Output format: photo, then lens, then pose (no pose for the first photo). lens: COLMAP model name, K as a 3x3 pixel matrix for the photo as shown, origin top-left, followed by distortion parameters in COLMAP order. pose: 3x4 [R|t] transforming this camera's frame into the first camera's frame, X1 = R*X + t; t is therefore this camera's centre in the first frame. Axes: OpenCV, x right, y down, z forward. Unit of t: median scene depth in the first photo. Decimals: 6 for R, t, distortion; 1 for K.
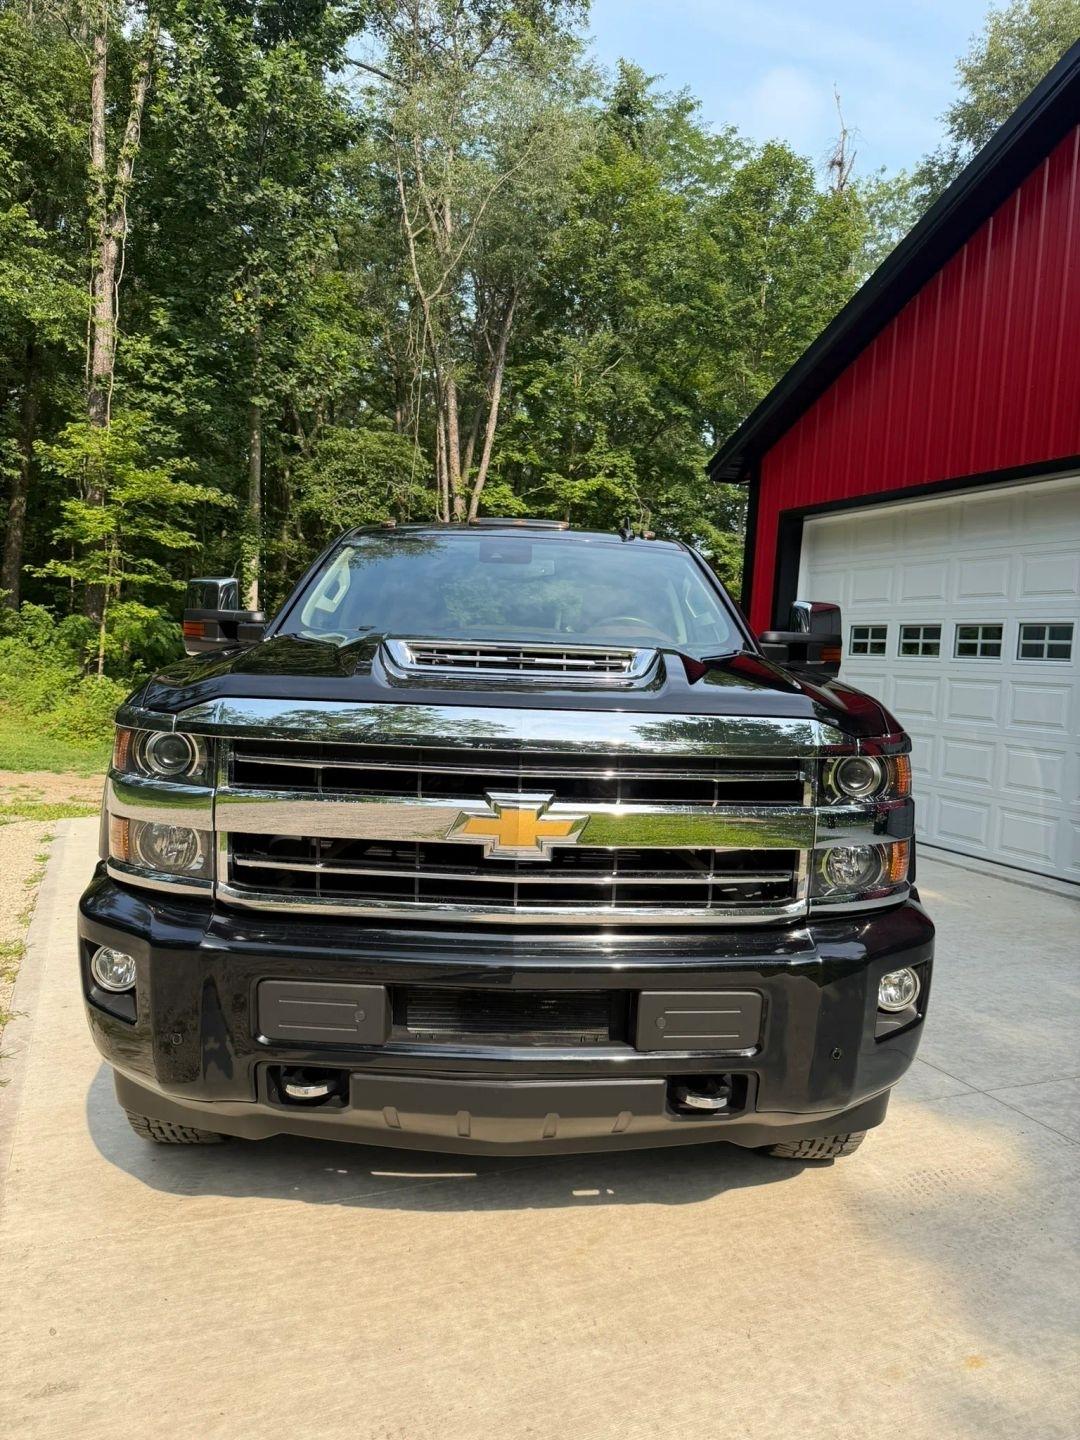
lens RADIAL K [[1021.0, 0, 538.1], [0, 1021.0, 729.6], [0, 0, 1]] dist [0.006345, -0.021214]
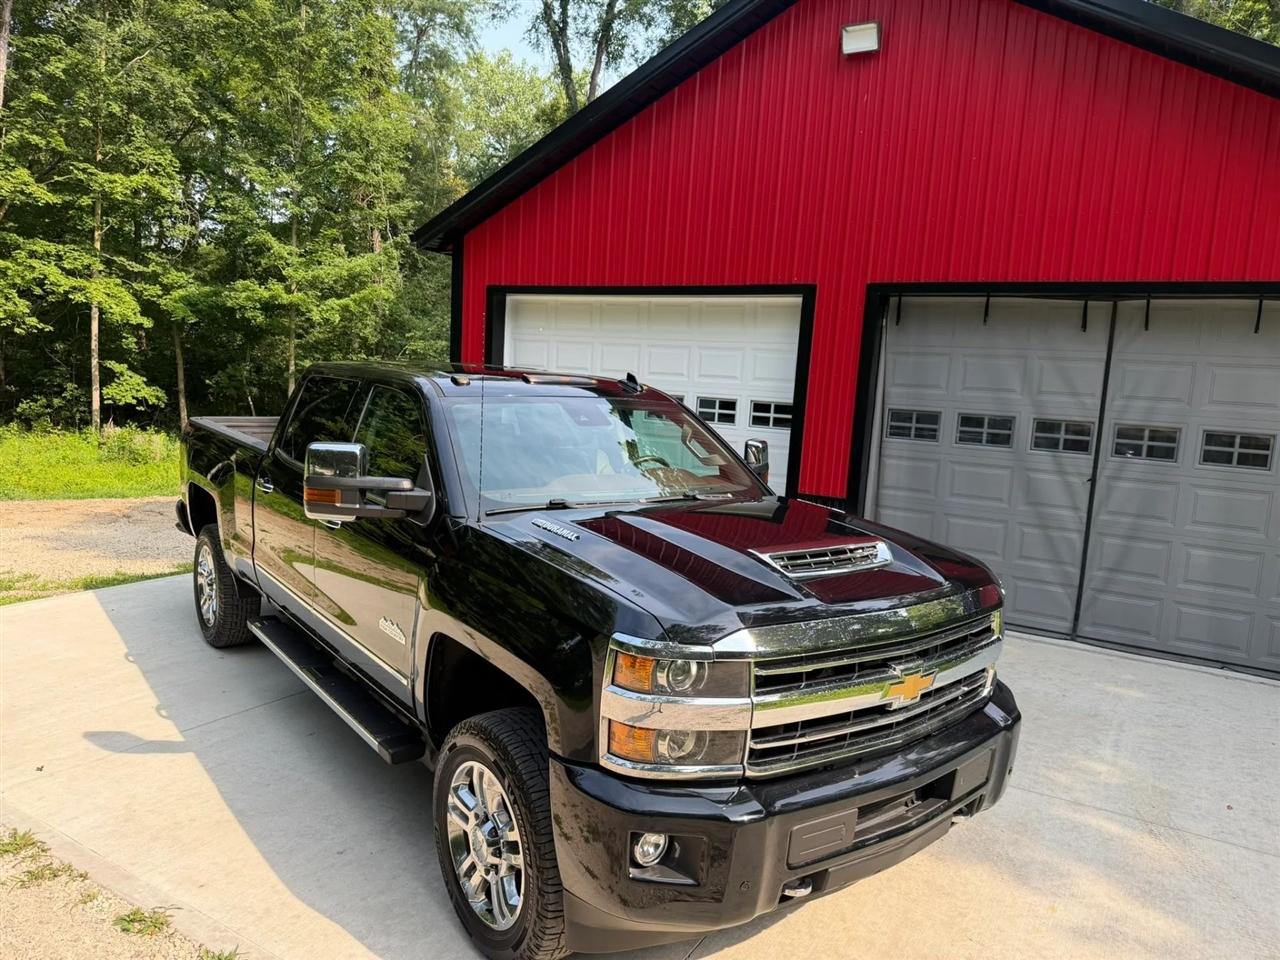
lens RADIAL K [[907.5, 0, 635.1], [0, 907.5, 481.6], [0, 0, 1]] dist [0.006345, -0.021214]
pose [[0.812095, -0.069443, 0.579378, -0.111786], [0.020329, 0.995658, 0.090843, -0.034962], [-0.583171, -0.061995, 0.809980, 0.011438]]
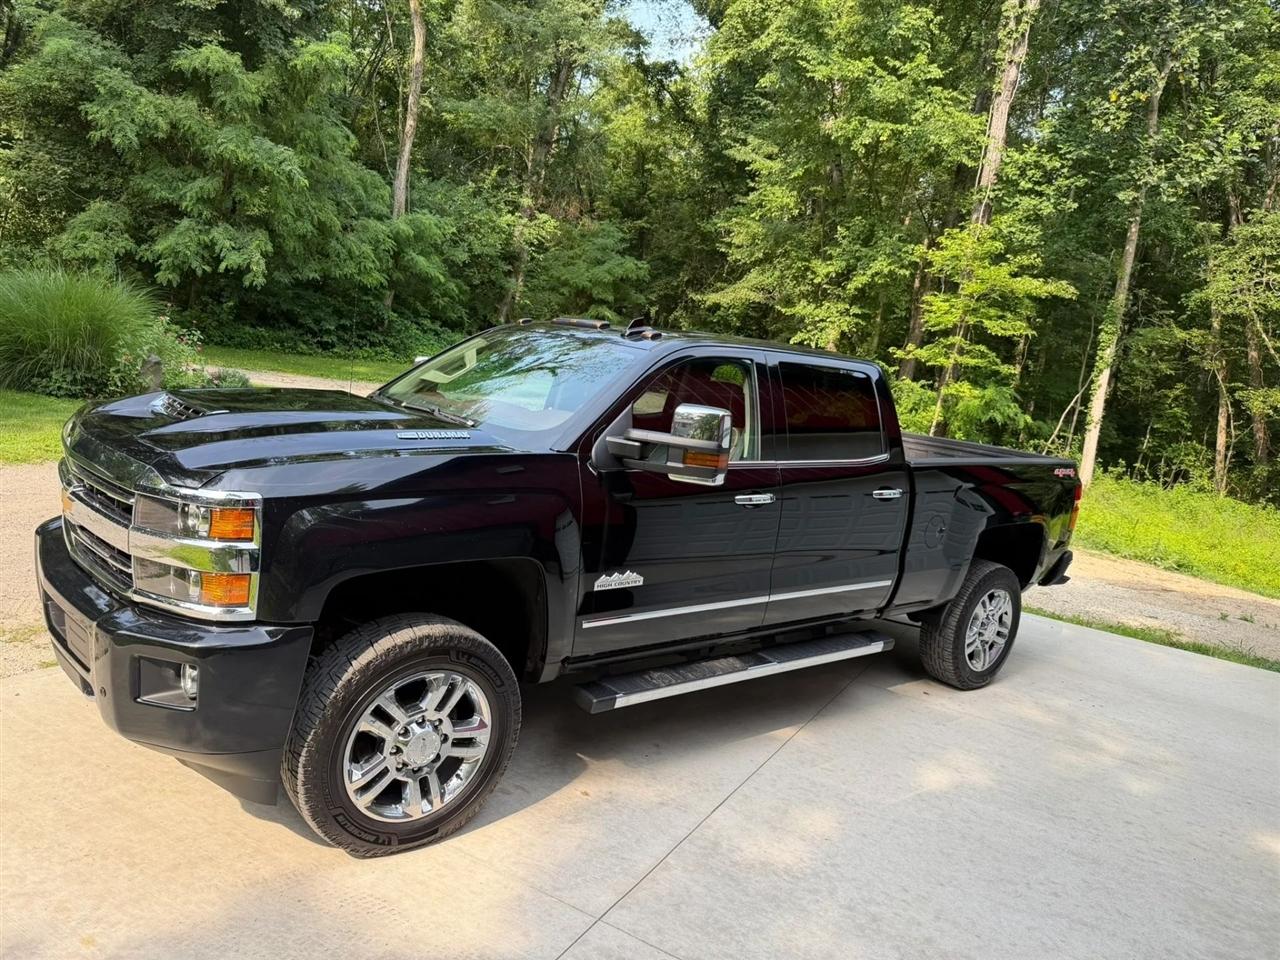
lens RADIAL K [[907.5, 0, 640.3], [0, 907.5, 486.5], [0, 0, 1]] dist [0.006345, -0.021214]
pose [[0.620418, 0.149736, -0.769844, 0.171463], [-0.155475, 0.985605, 0.066405, -0.018499], [0.768706, 0.078493, 0.634768, 0.072526]]
